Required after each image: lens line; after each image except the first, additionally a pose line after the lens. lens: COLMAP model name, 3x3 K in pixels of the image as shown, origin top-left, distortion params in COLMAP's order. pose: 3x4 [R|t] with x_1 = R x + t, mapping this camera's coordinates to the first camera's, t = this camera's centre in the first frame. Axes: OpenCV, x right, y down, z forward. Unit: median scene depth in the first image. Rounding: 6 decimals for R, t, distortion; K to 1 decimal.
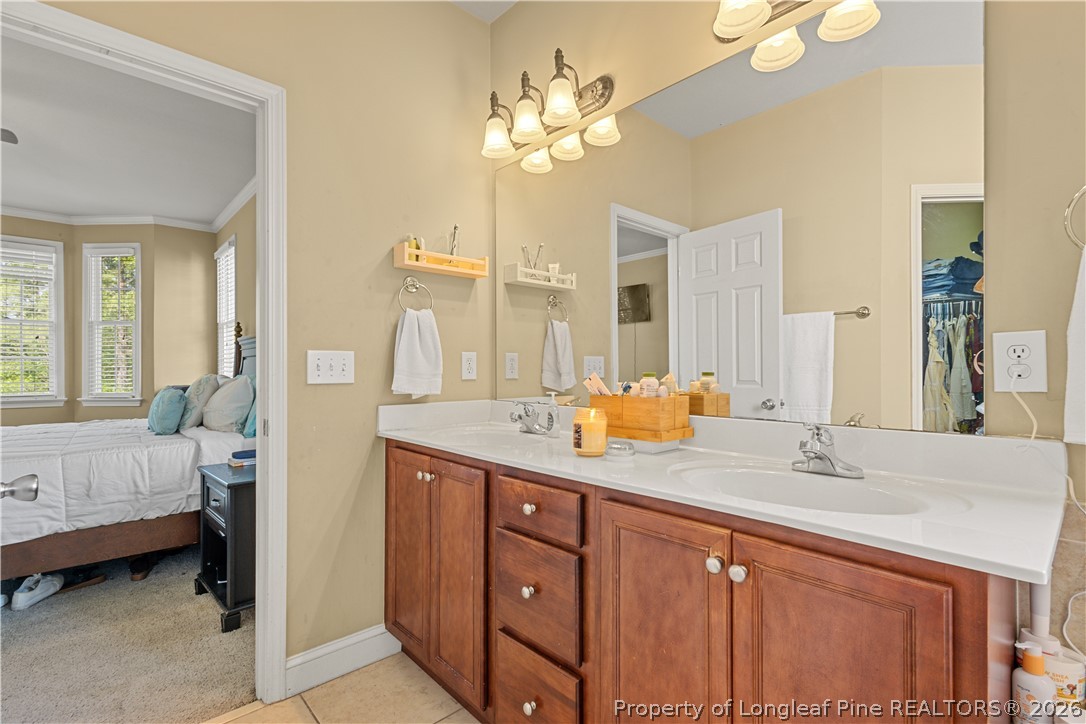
lens RADIAL K [[503.3, 0, 543.1], [0, 503.3, 368.7], [0, 0, 1]] dist [0.009628, -0.002975]
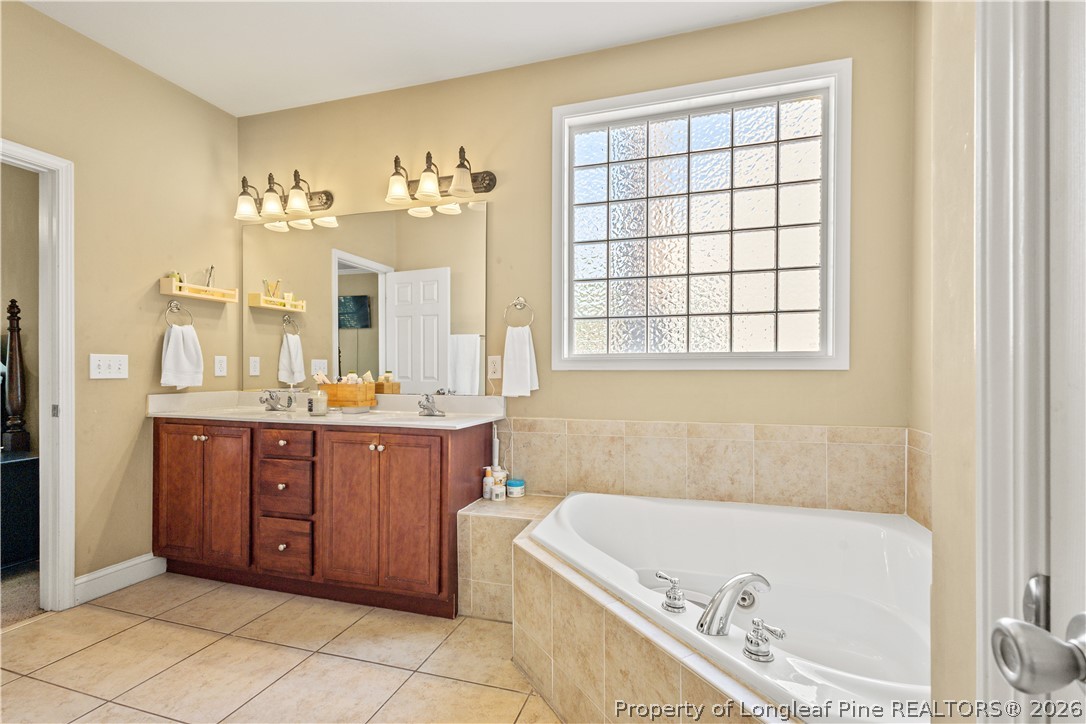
lens RADIAL K [[503.3, 0, 544.6], [0, 503.3, 369.4], [0, 0, 1]] dist [0.009628, -0.002975]
pose [[0.865264, 0.004701, 0.501294, -0.090400], [-0.005679, 0.999984, 0.000426, -0.002857], [-0.501284, -0.003216, 0.865277, -0.804349]]
